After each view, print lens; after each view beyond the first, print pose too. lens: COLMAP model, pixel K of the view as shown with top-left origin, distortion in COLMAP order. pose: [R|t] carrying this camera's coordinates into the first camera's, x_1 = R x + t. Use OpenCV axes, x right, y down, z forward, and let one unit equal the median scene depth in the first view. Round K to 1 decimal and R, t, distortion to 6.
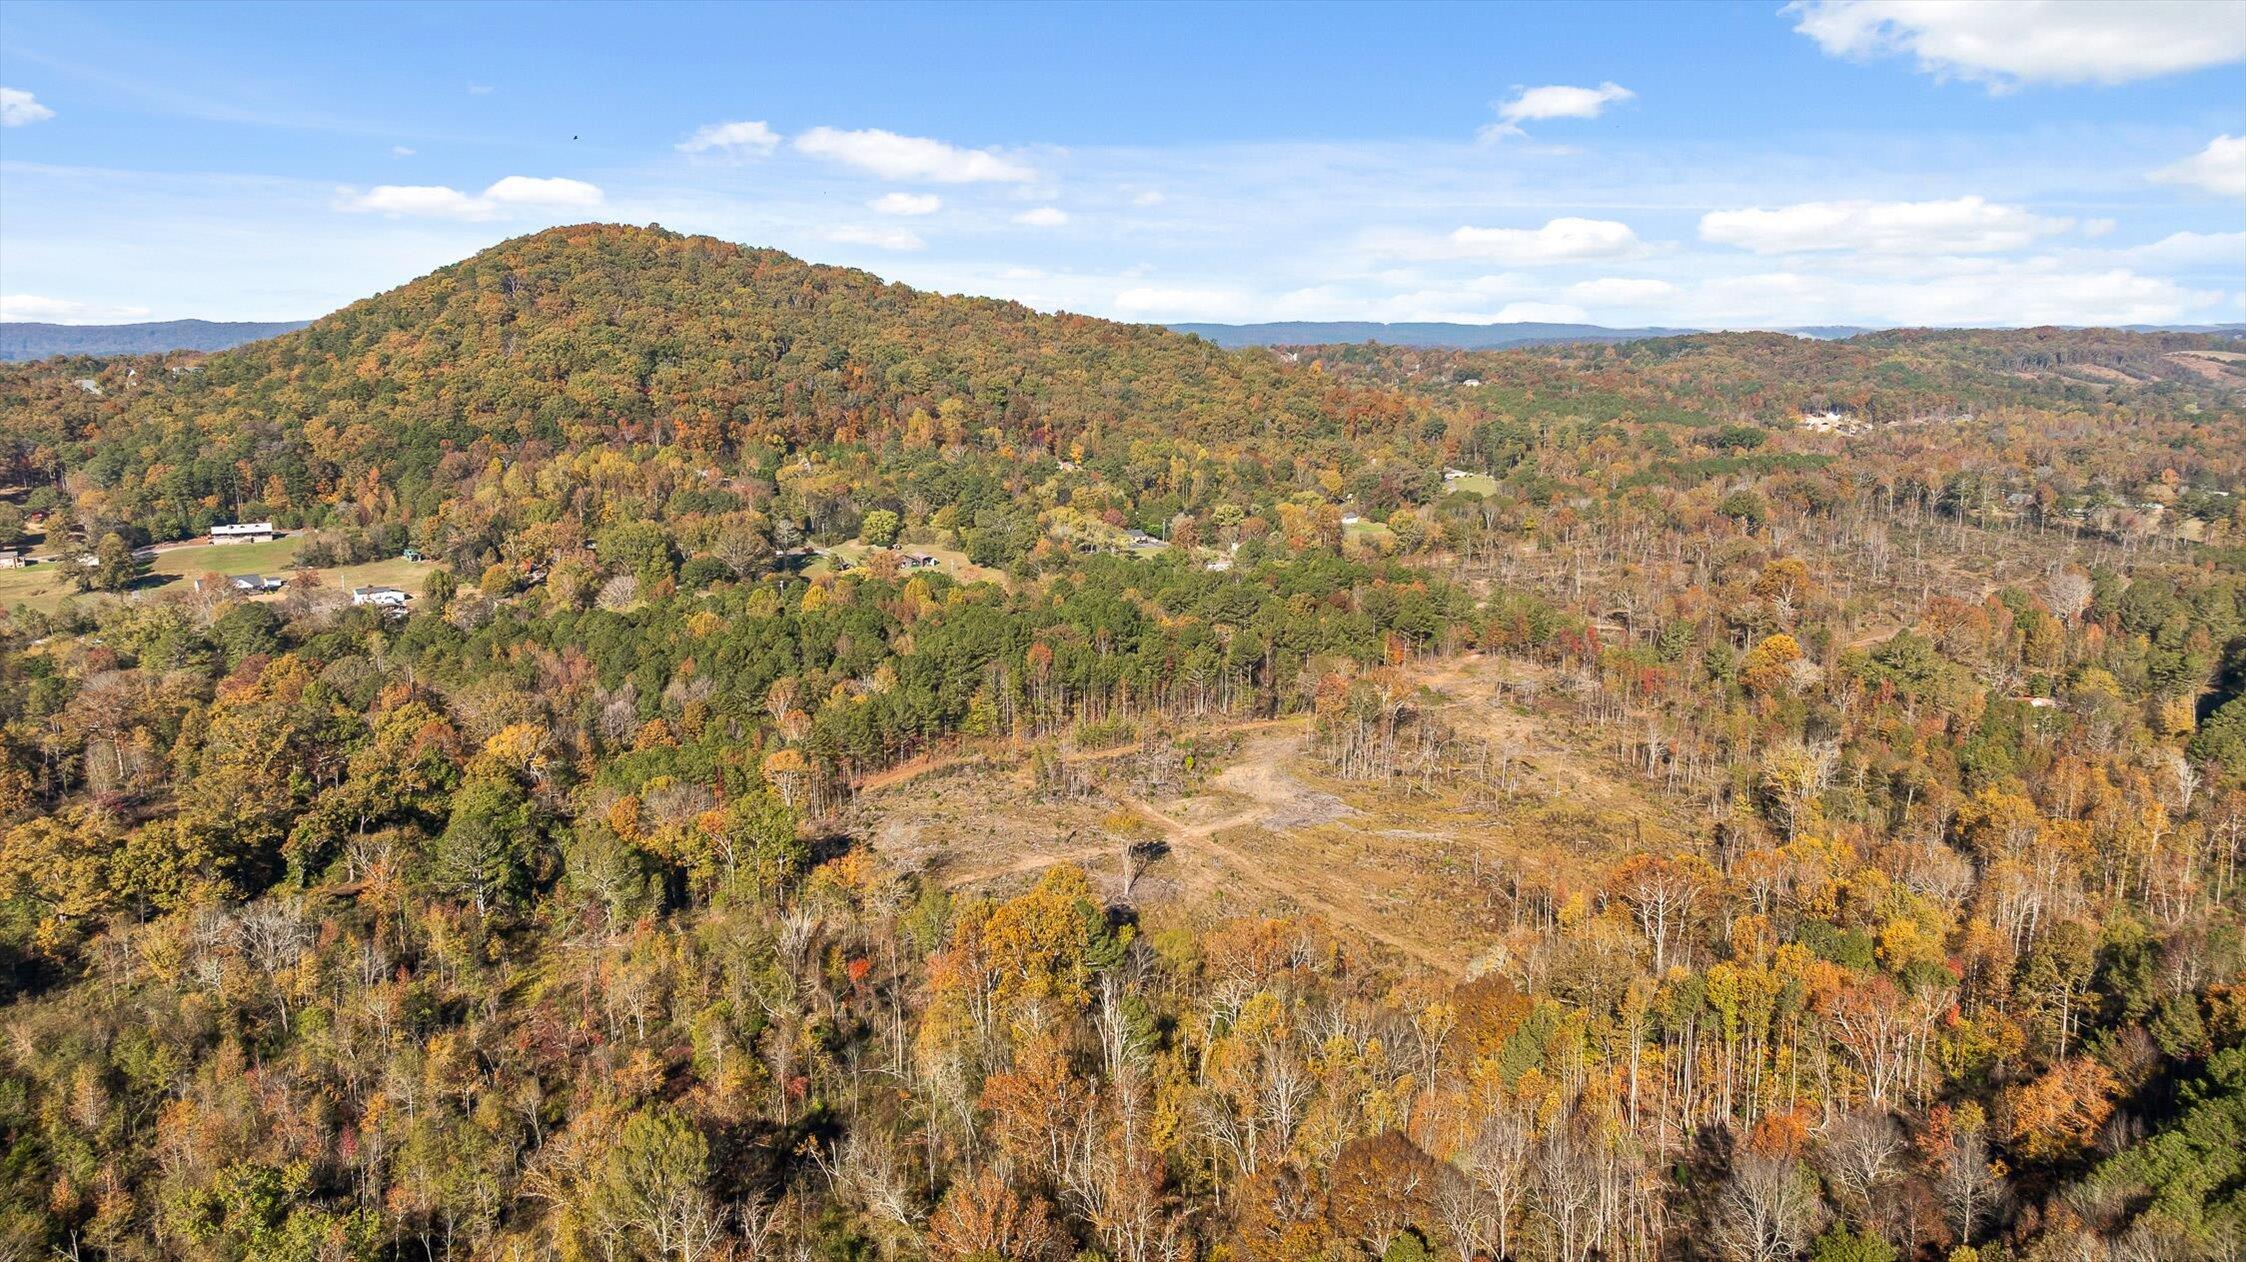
lens RADIAL K [[1583.8, 0, 1123.0], [0, 1583.8, 631.0], [0, 0, 1]] dist [-0.005429, -0.003583]
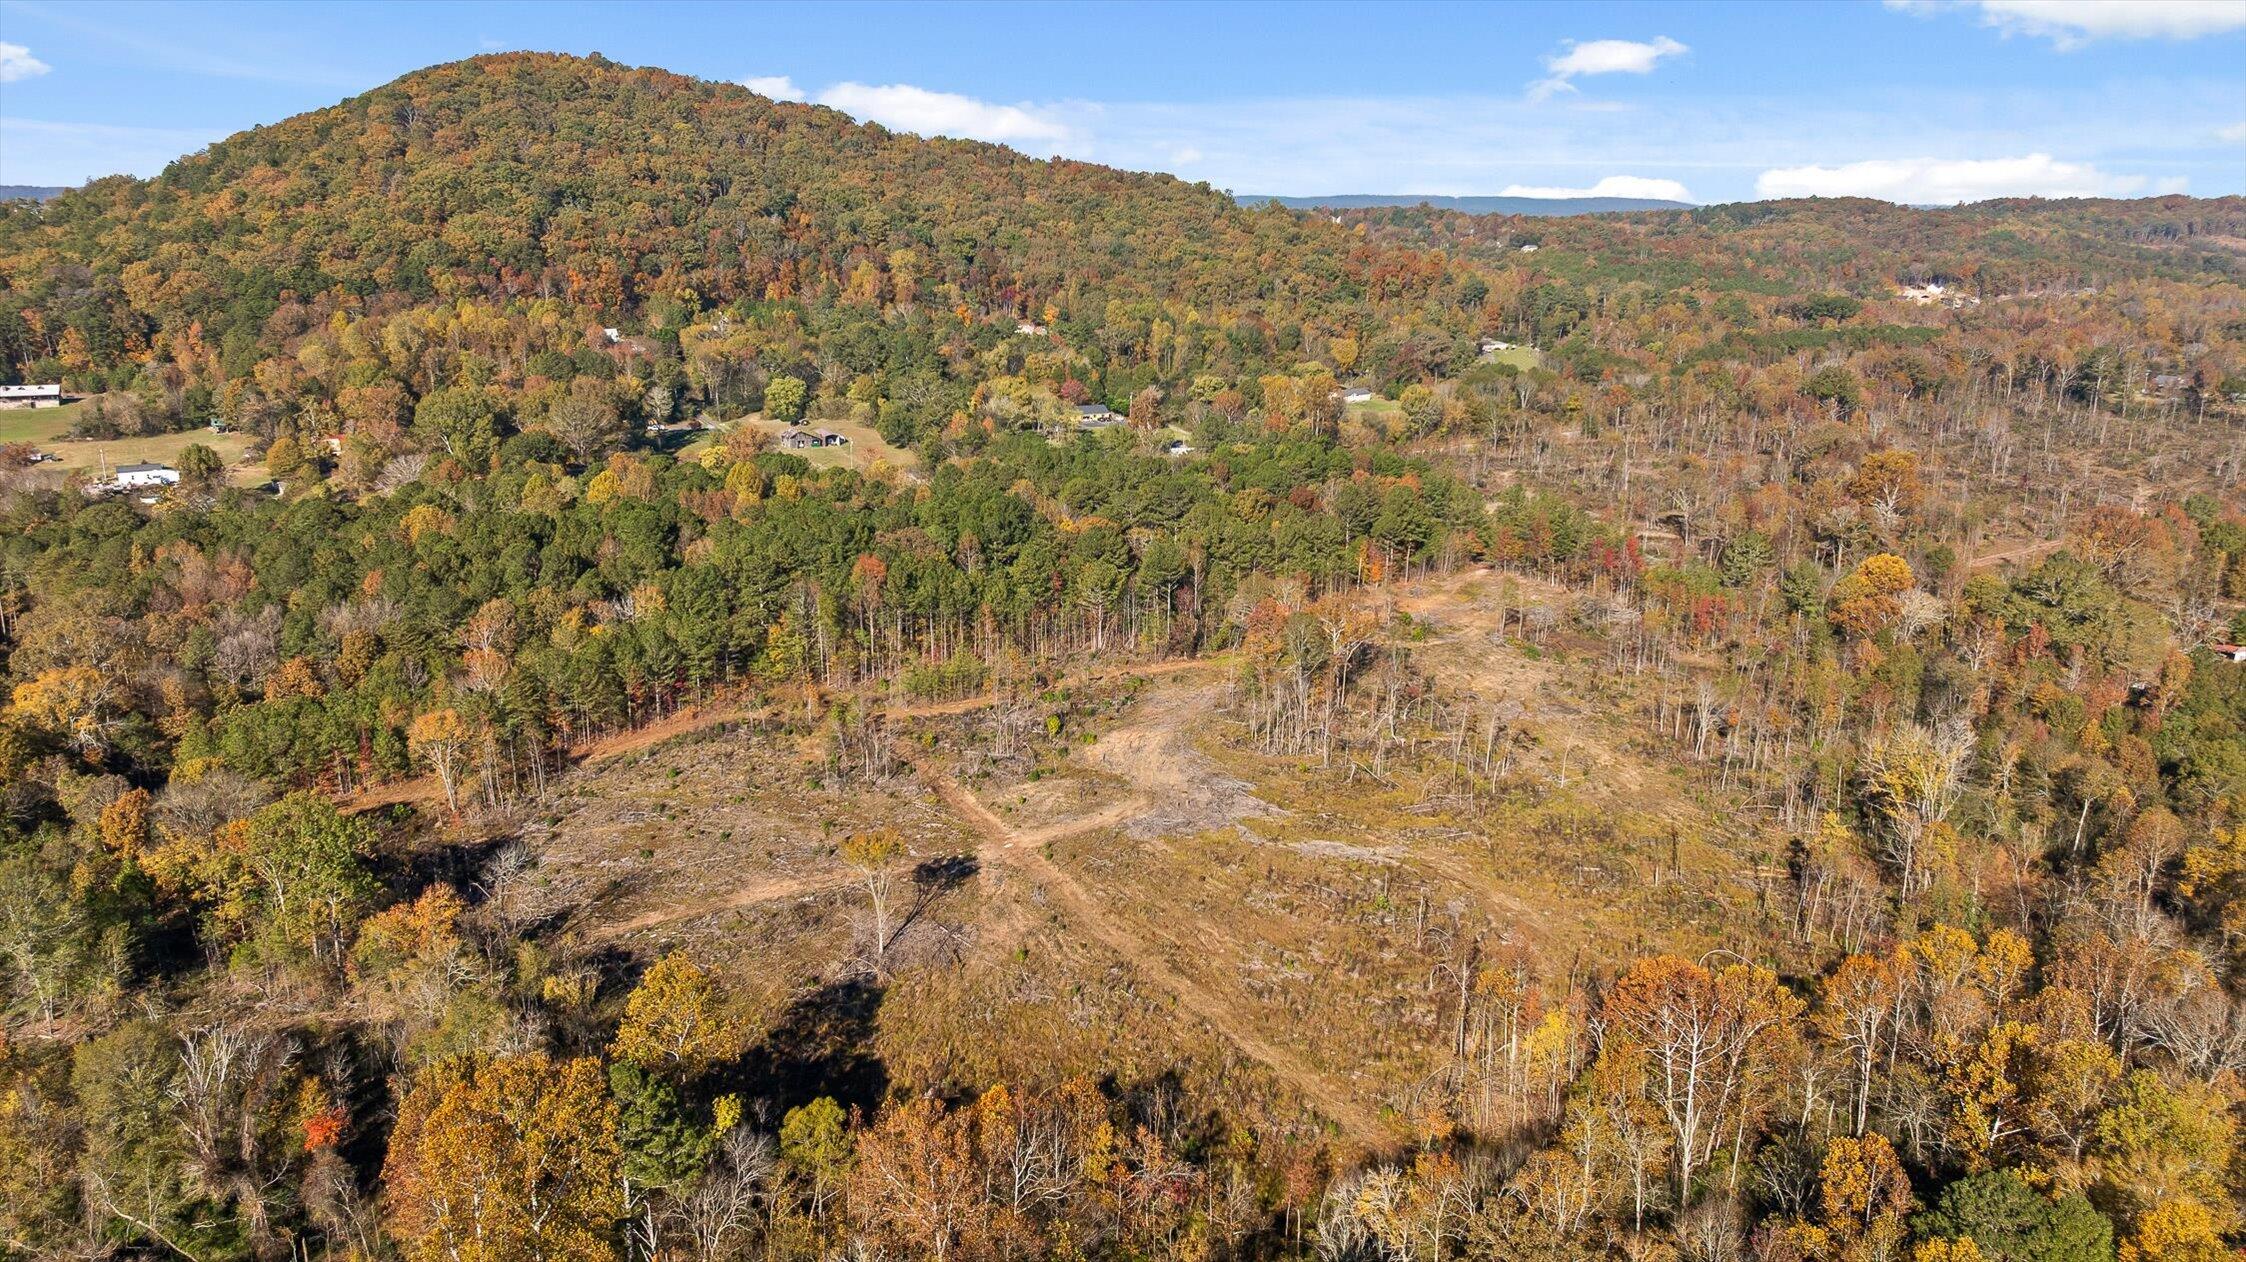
lens RADIAL K [[1593.0, 0, 1123.0], [0, 1593.0, 631.0], [0, 0, 1]] dist [-0.033797, 0.047303]
pose [[0.999193, 0.016753, -0.036493, 0.056326], [-0.013986, 0.997100, 0.074802, -0.008113], [0.037641, -0.074231, 0.996530, 0.160049]]
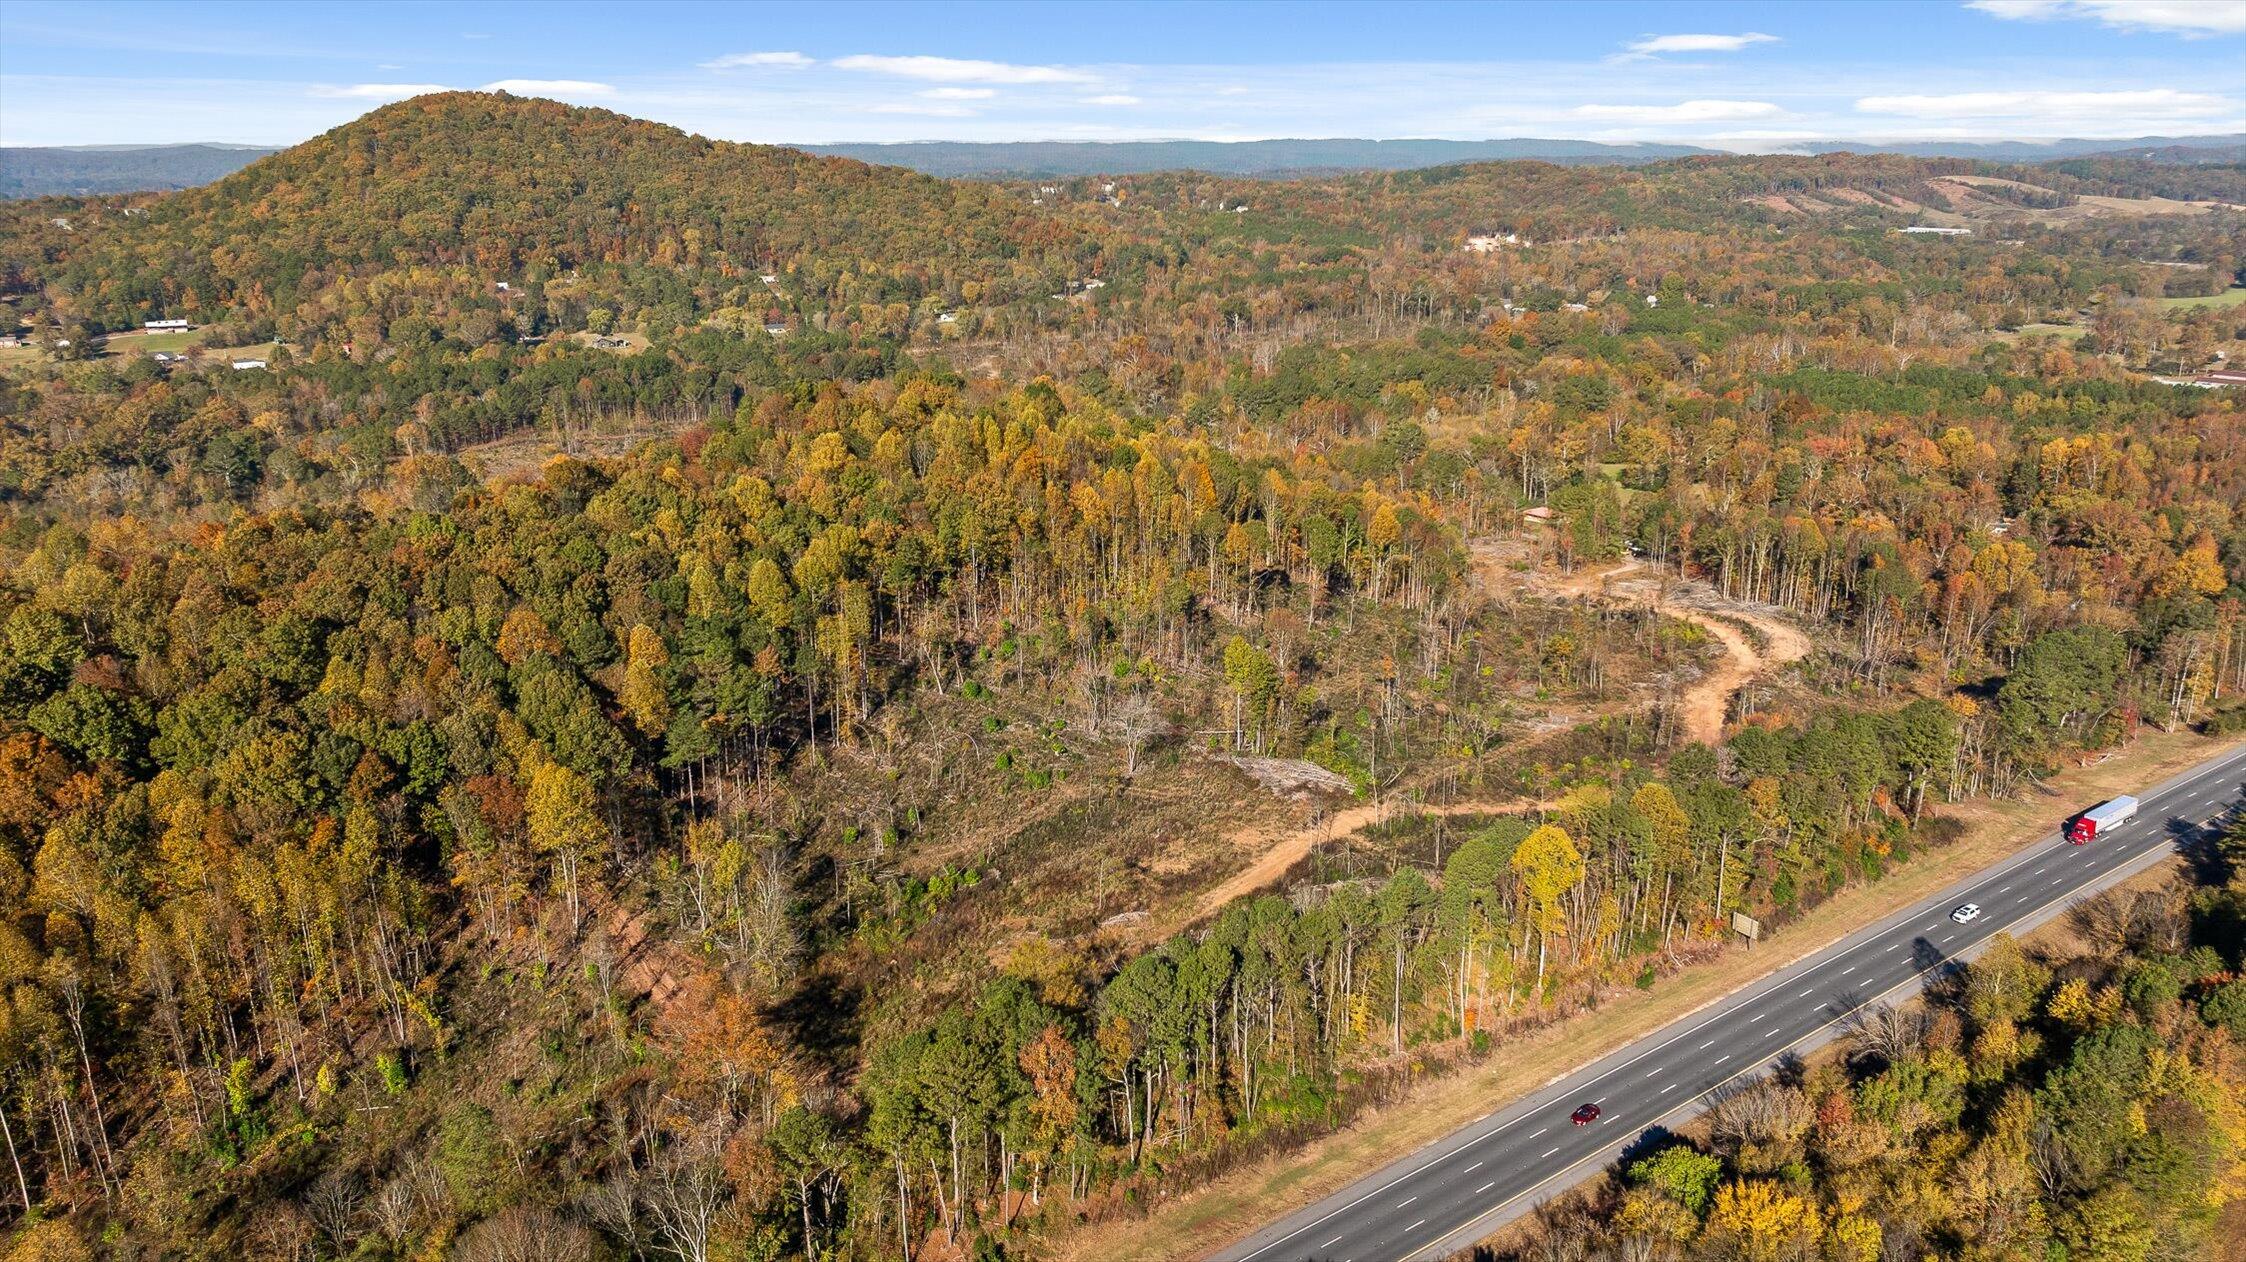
lens RADIAL K [[1578.5, 0, 1123.0], [0, 1578.5, 631.0], [0, 0, 1]] dist [-0.062689, 0.079337]
pose [[0.999913, -0.000213, -0.013162, 0.344385], [0.001681, 0.993750, 0.111616, 0.057596], [0.013056, -0.111628, 0.993664, -0.457628]]
